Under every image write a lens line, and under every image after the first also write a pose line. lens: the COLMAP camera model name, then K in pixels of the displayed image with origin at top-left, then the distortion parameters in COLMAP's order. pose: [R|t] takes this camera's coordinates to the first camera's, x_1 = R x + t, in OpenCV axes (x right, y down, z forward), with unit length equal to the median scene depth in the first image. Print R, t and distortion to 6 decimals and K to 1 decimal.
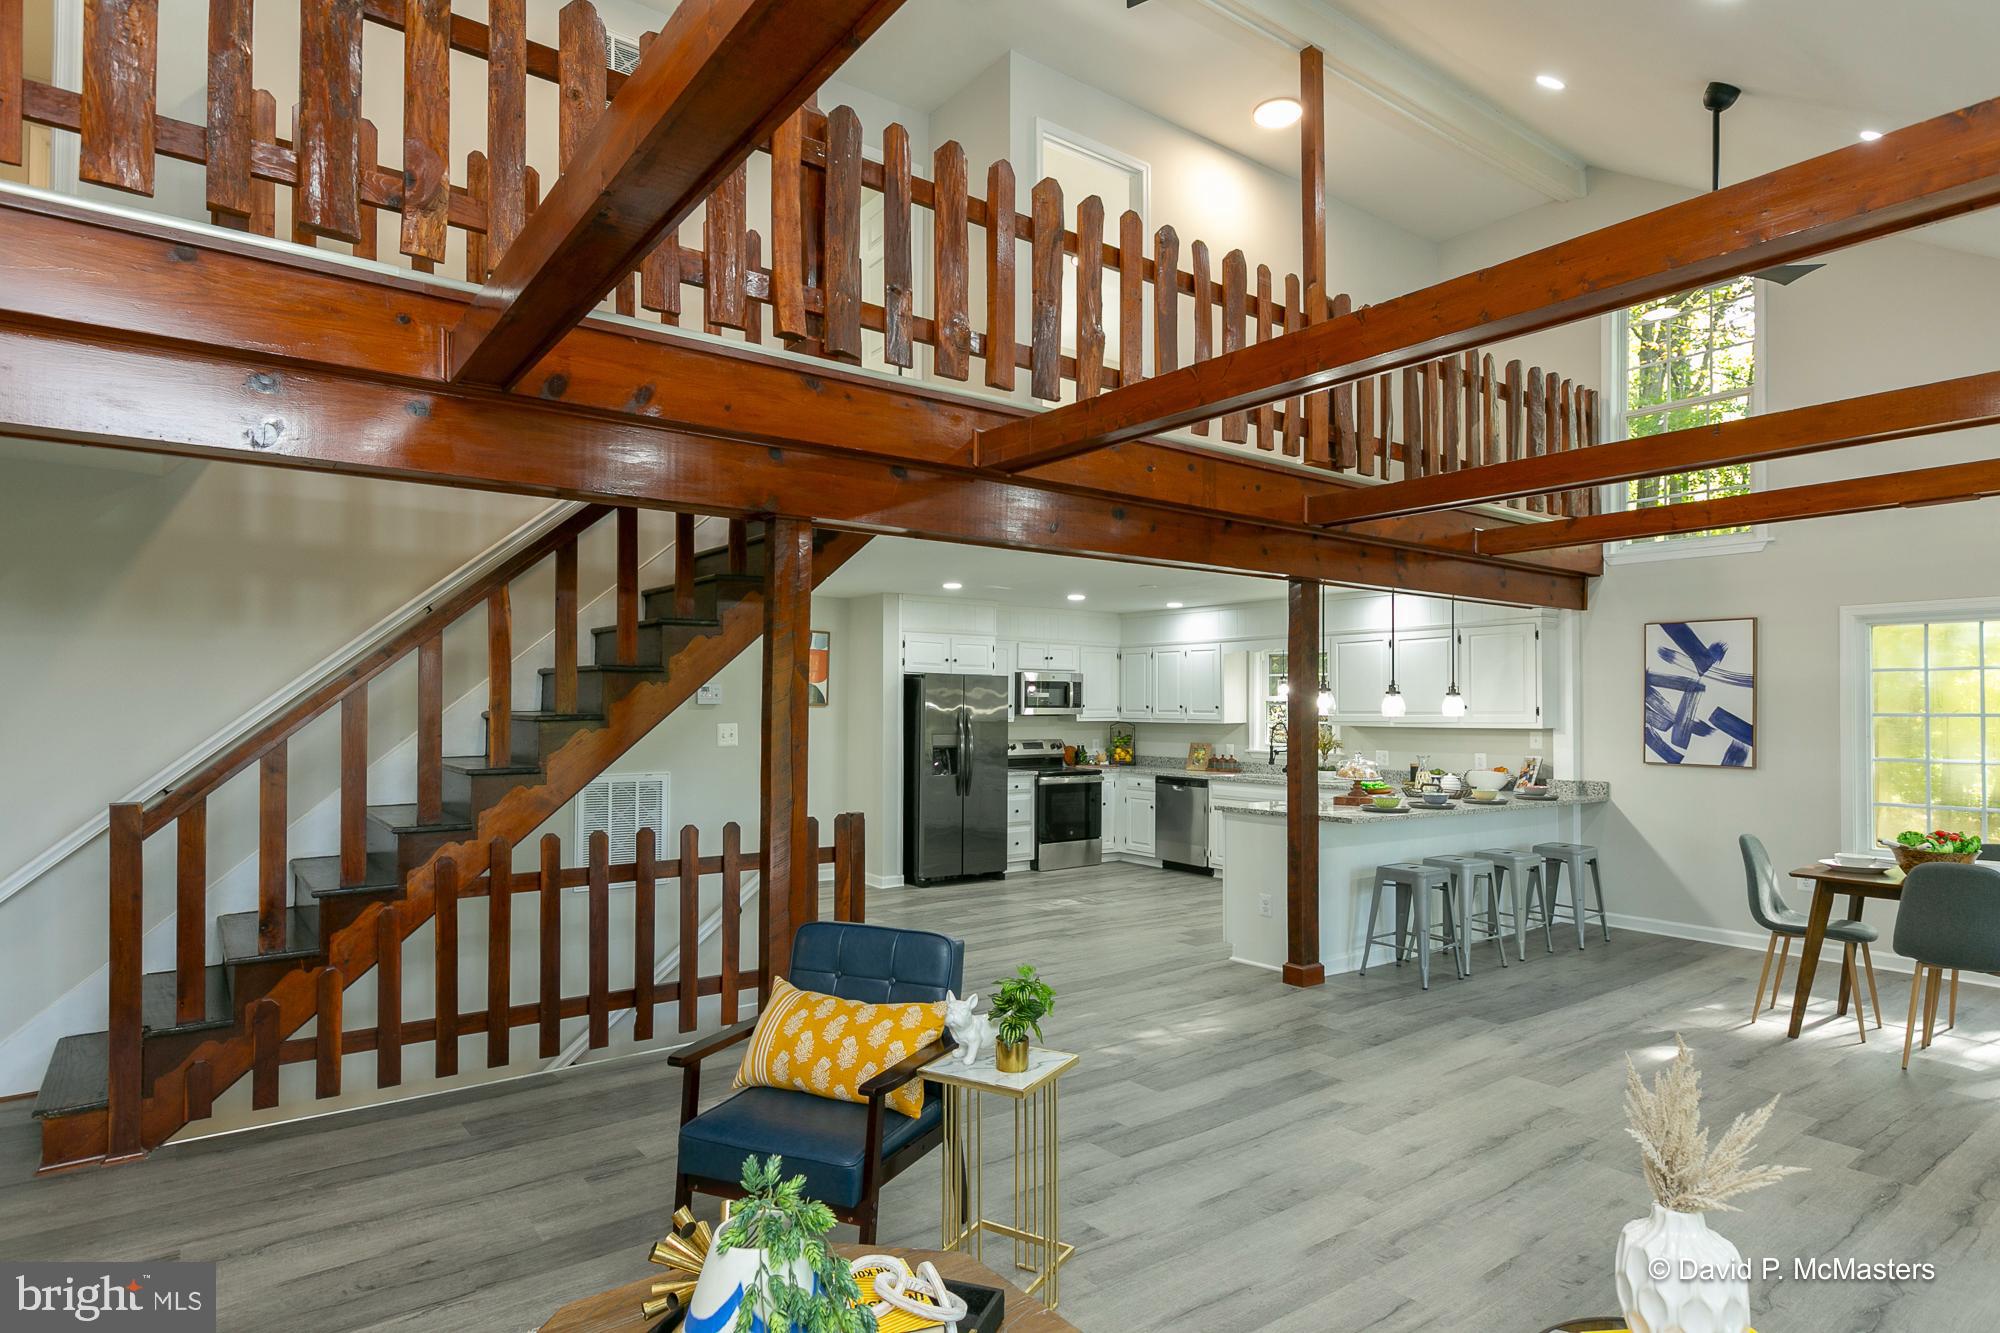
lens RADIAL K [[1071.0, 0, 979.3], [0, 1071.0, 693.6], [0, 0, 1]] dist [-0.000983, -0.002224]
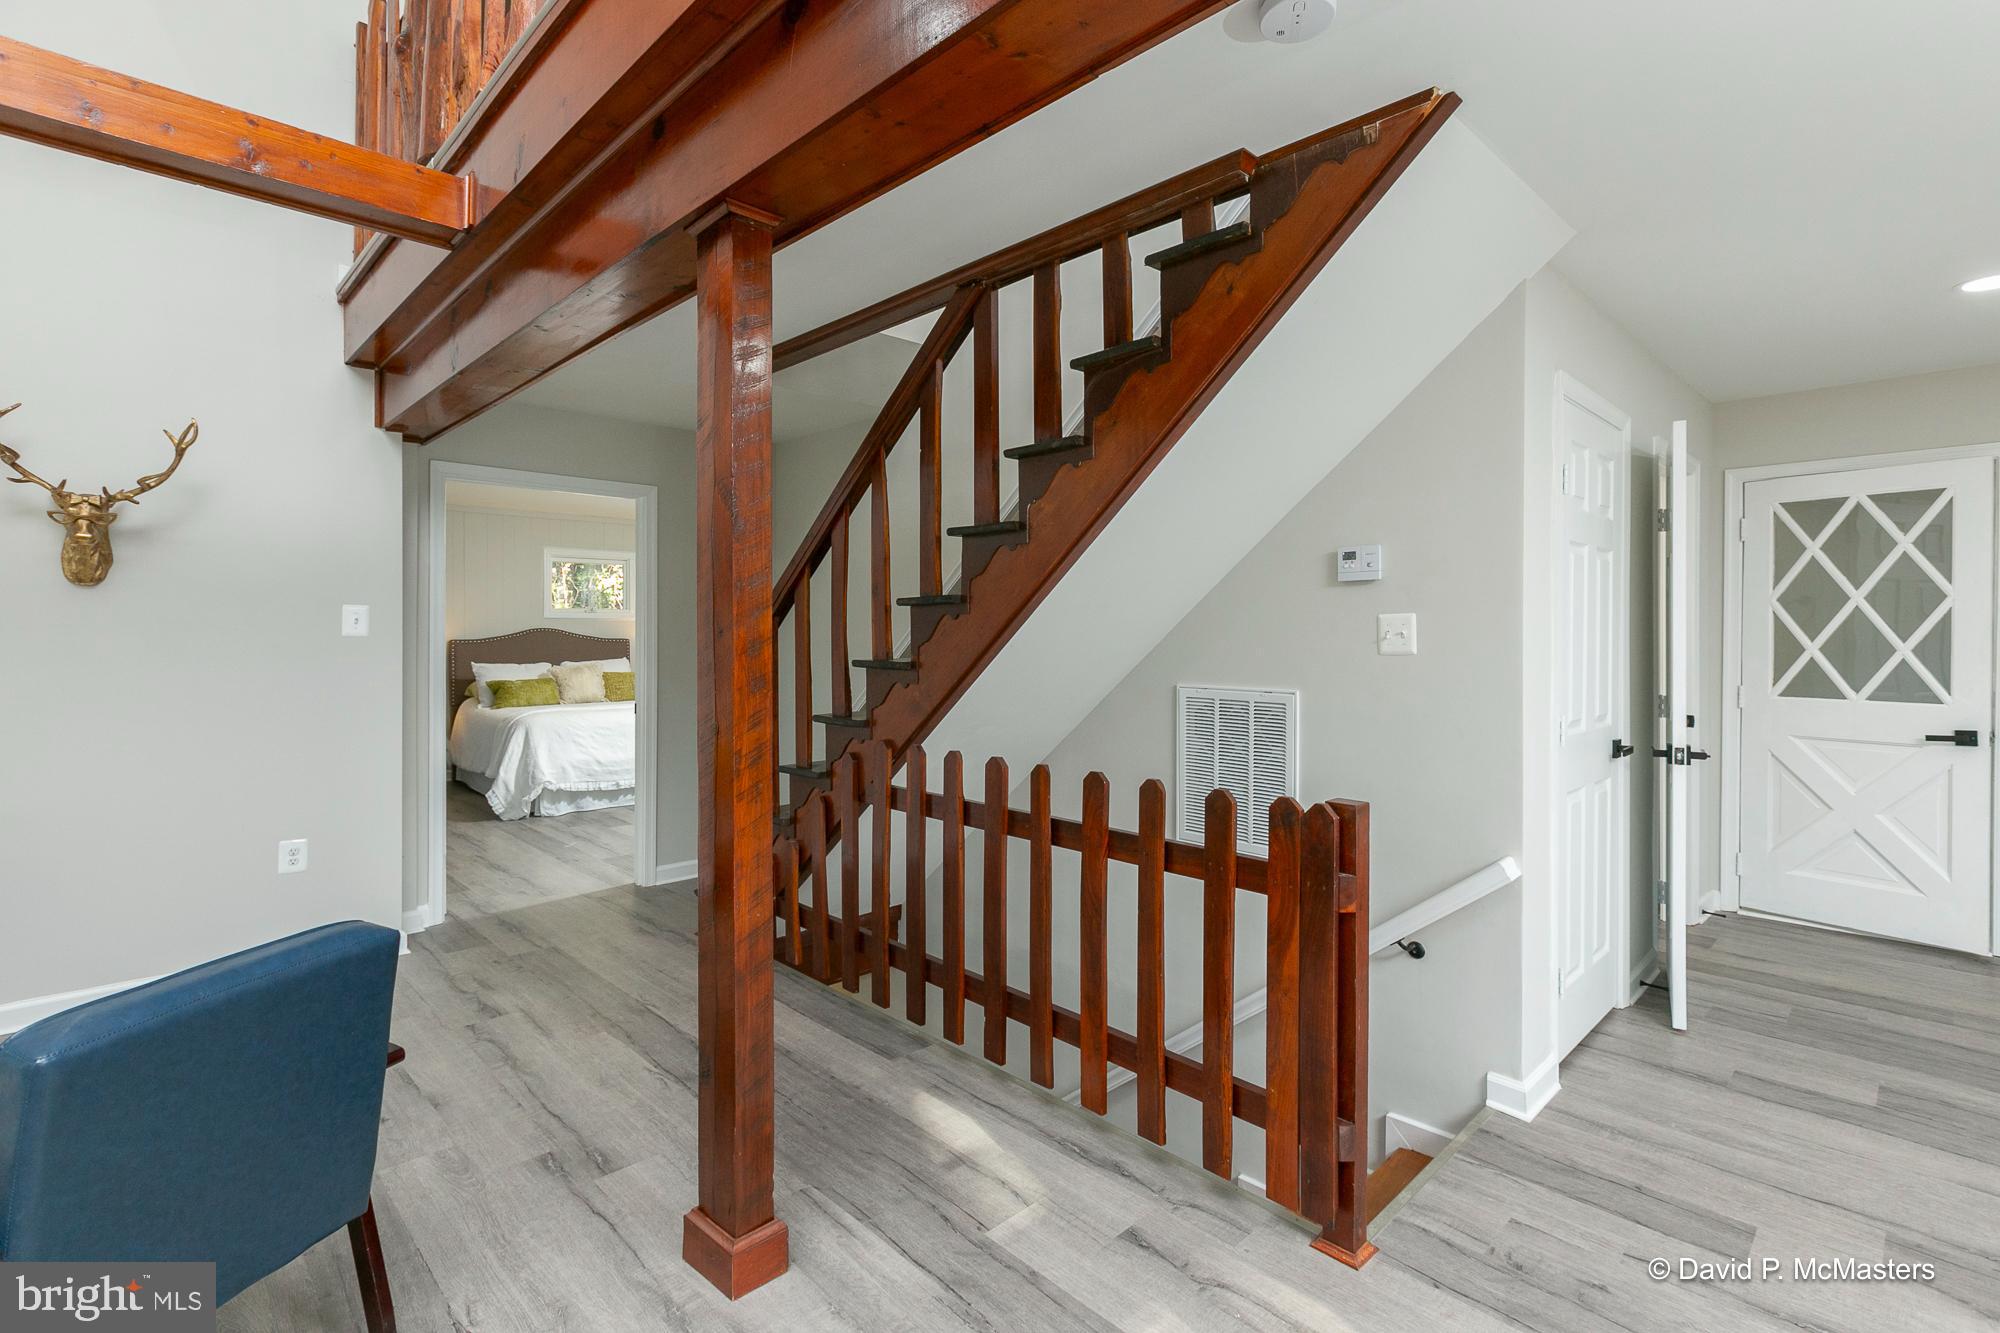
lens RADIAL K [[920.4, 0, 999.2], [0, 920.4, 633.4], [0, 0, 1]] dist [-0.000353, -0.000890]
pose [[0.147472, 0.001971, -0.989064, 0.186180], [0.013967, 0.999894, 0.004075, 0.030086], [0.988968, -0.014415, 0.147429, 0.633462]]
